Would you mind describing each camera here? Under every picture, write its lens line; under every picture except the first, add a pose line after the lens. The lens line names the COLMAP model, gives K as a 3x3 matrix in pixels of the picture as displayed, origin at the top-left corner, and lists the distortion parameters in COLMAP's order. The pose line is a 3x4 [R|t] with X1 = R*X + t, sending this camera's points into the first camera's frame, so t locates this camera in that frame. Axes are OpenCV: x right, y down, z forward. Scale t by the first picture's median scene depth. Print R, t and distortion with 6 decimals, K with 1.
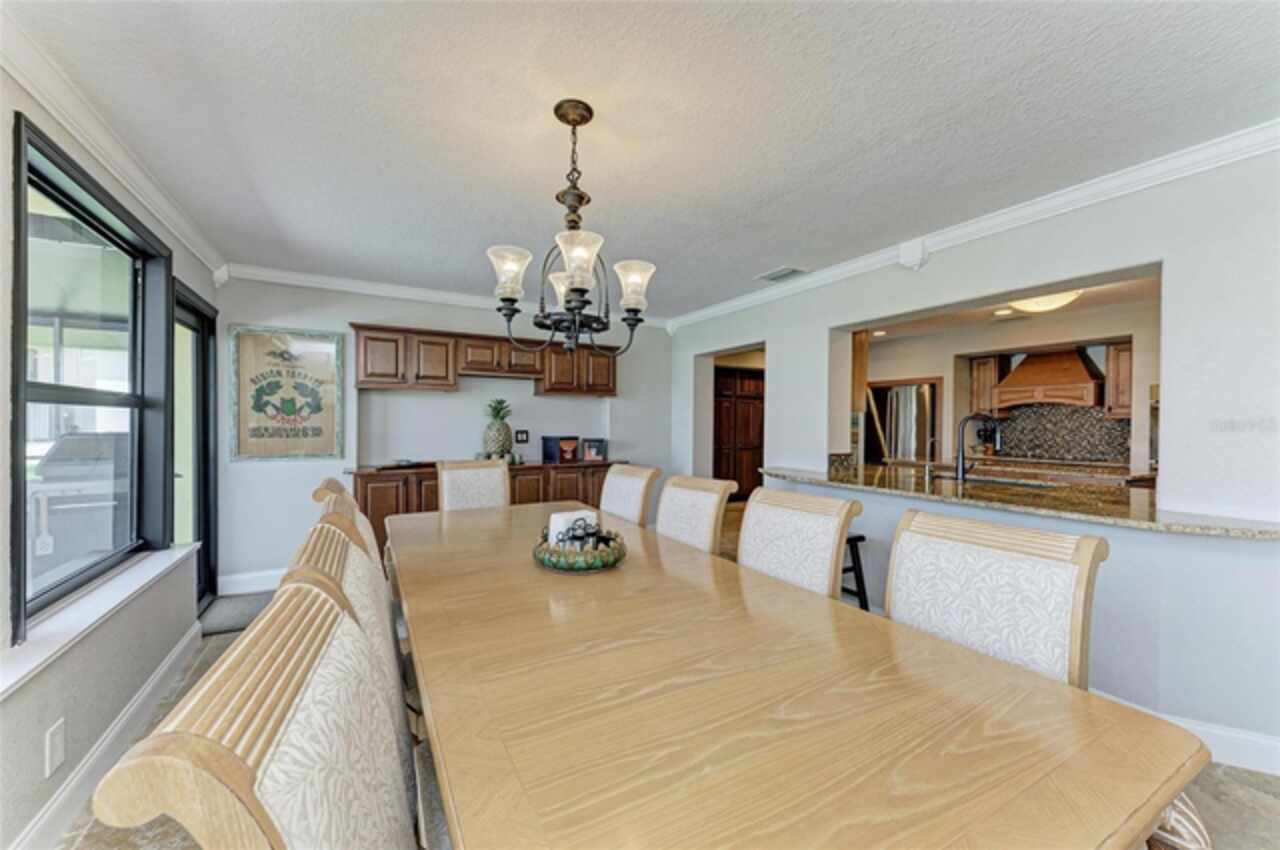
lens RADIAL K [[490.5, 0, 629.8], [0, 490.5, 431.0], [0, 0, 1]] dist [0.001096, -0.000052]
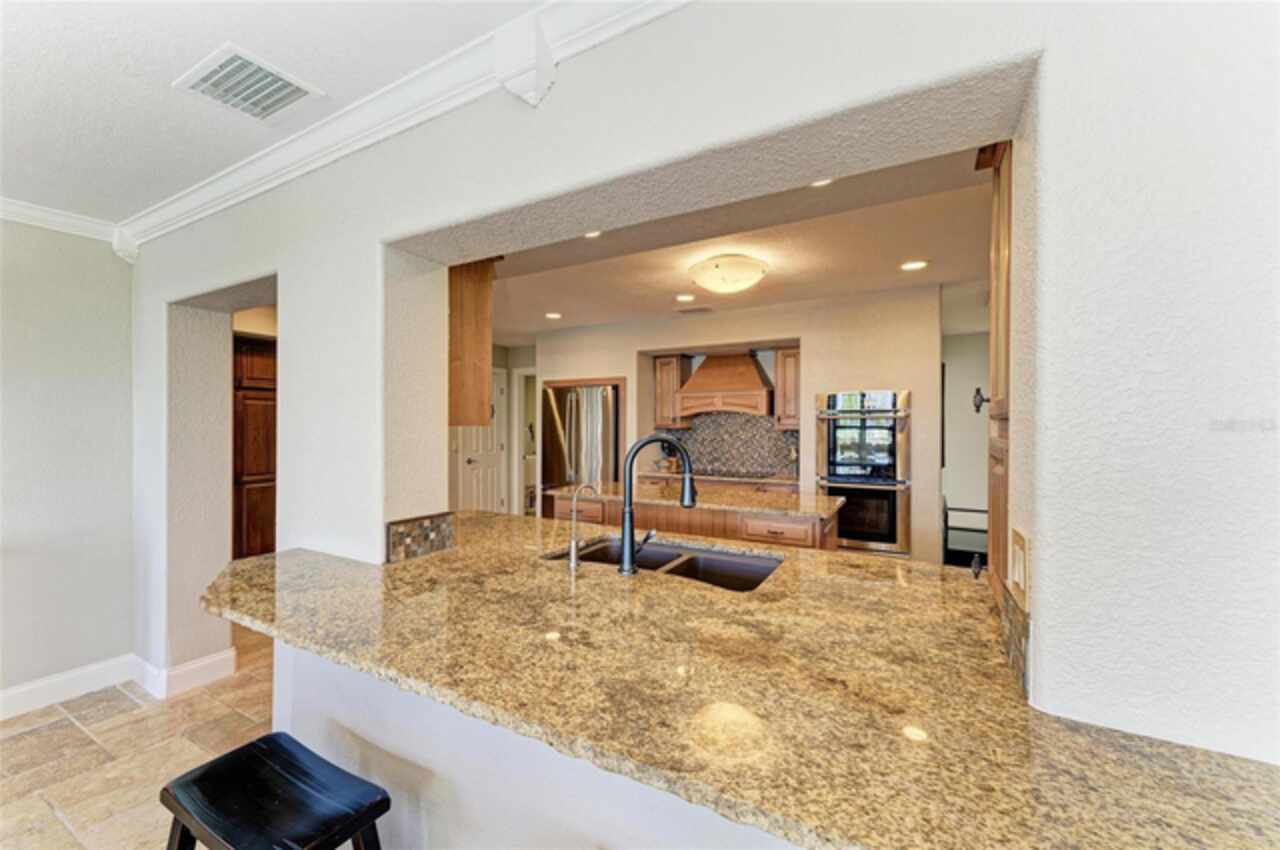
lens RADIAL K [[490.5, 0, 645.4], [0, 490.5, 427.4], [0, 0, 1]] dist [0.001096, -0.000052]
pose [[0.837846, -0.004553, 0.545888, 0.240833], [0.009638, 0.999933, -0.006452, -0.023388], [-0.545821, 0.010667, 0.837834, 0.329305]]
